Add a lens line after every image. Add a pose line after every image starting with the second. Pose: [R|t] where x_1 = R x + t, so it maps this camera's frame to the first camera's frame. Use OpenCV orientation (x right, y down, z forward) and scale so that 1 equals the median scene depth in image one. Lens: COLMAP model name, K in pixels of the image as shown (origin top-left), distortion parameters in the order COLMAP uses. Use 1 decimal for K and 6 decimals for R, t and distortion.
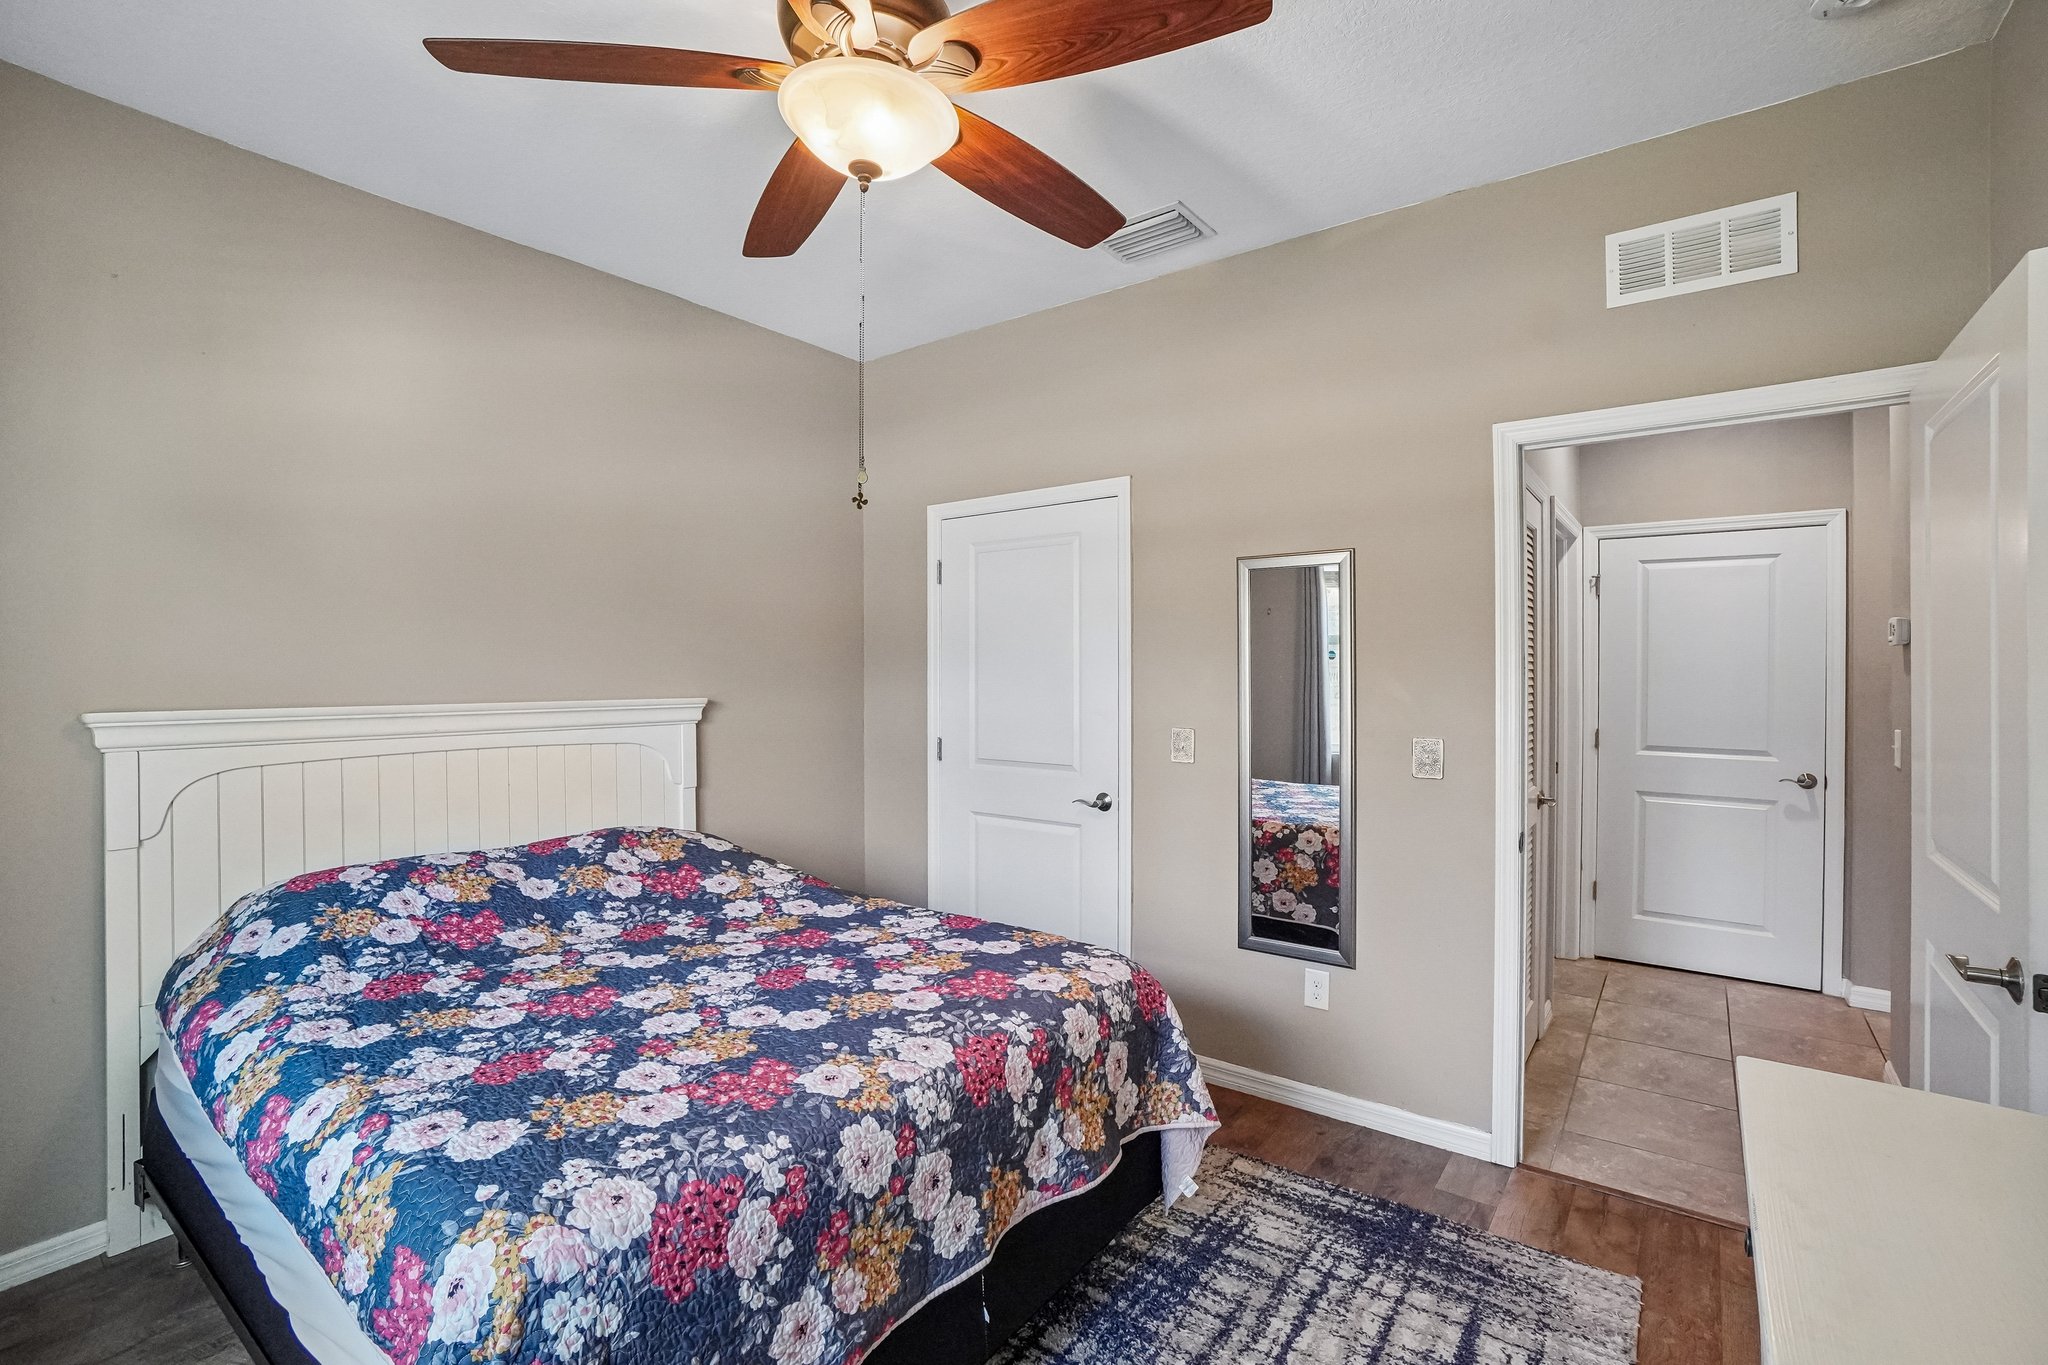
lens RADIAL K [[912.9, 0, 1028.1], [0, 912.9, 671.1], [0, 0, 1]] dist [-0.064975, 0.024861]
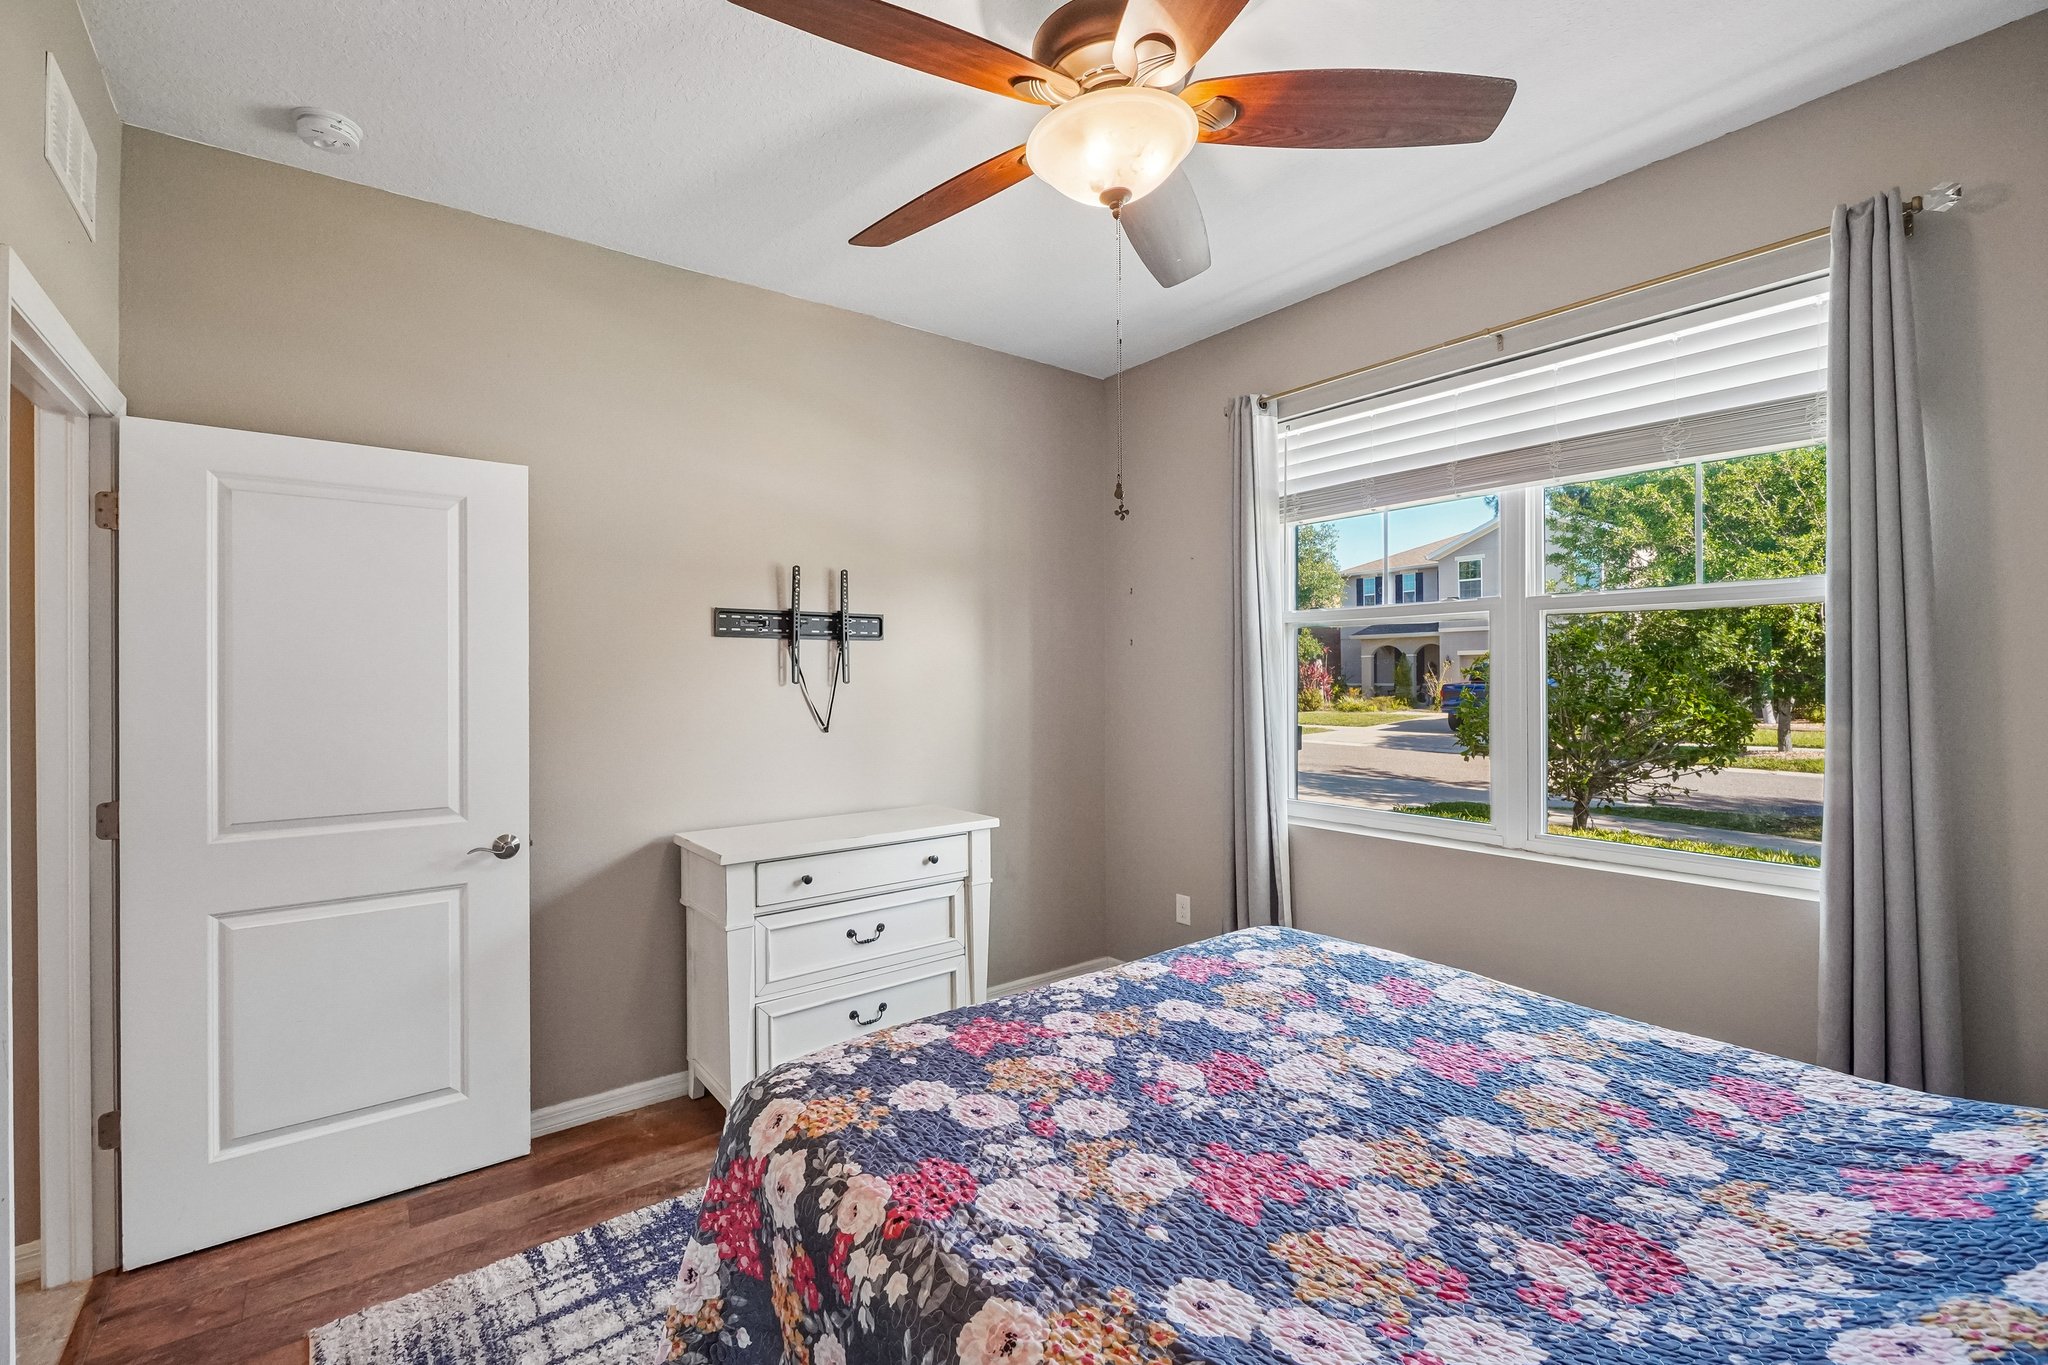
lens RADIAL K [[893.9, 0, 1023.5], [0, 893.9, 674.7], [0, 0, 1]] dist [-0.006812, -0.000853]
pose [[-0.965108, 0.008337, 0.261718, -0.301828], [0.008570, 0.999963, -0.000253, 0.000695], [-0.261710, 0.001999, -0.965144, 1.780551]]
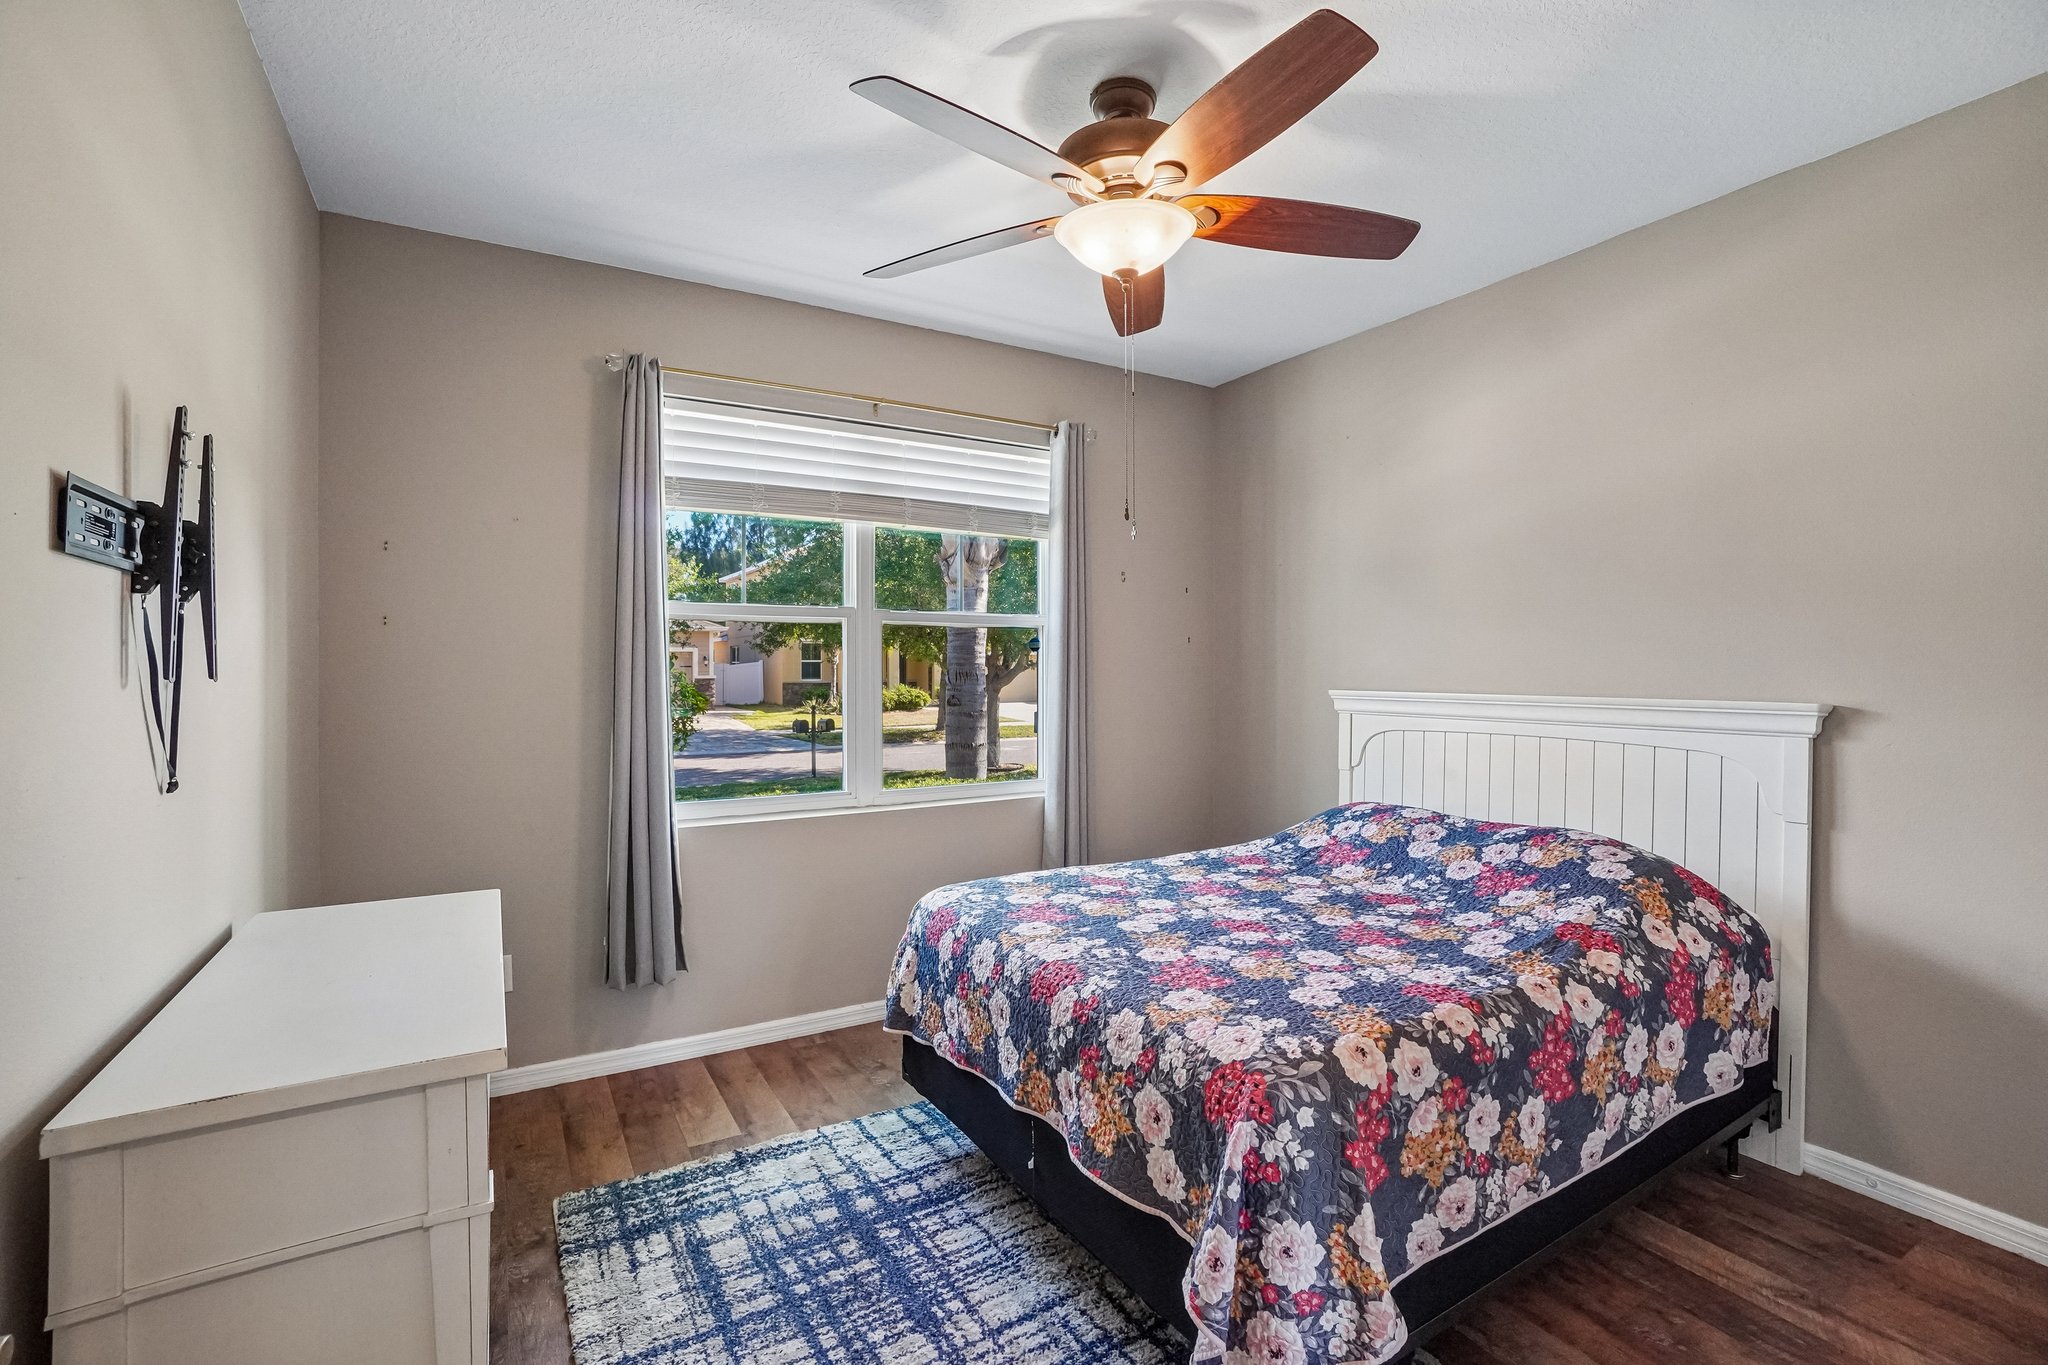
lens RADIAL K [[900.2, 0, 1026.4], [0, 900.2, 690.6], [0, 0, 1]] dist [-0.053056, 0.017438]
pose [[-0.370073, 0.024715, -0.928674, 0.916008], [0.002296, 0.999667, 0.025690, 0.000561], [0.929000, 0.007375, -0.370006, 1.171286]]
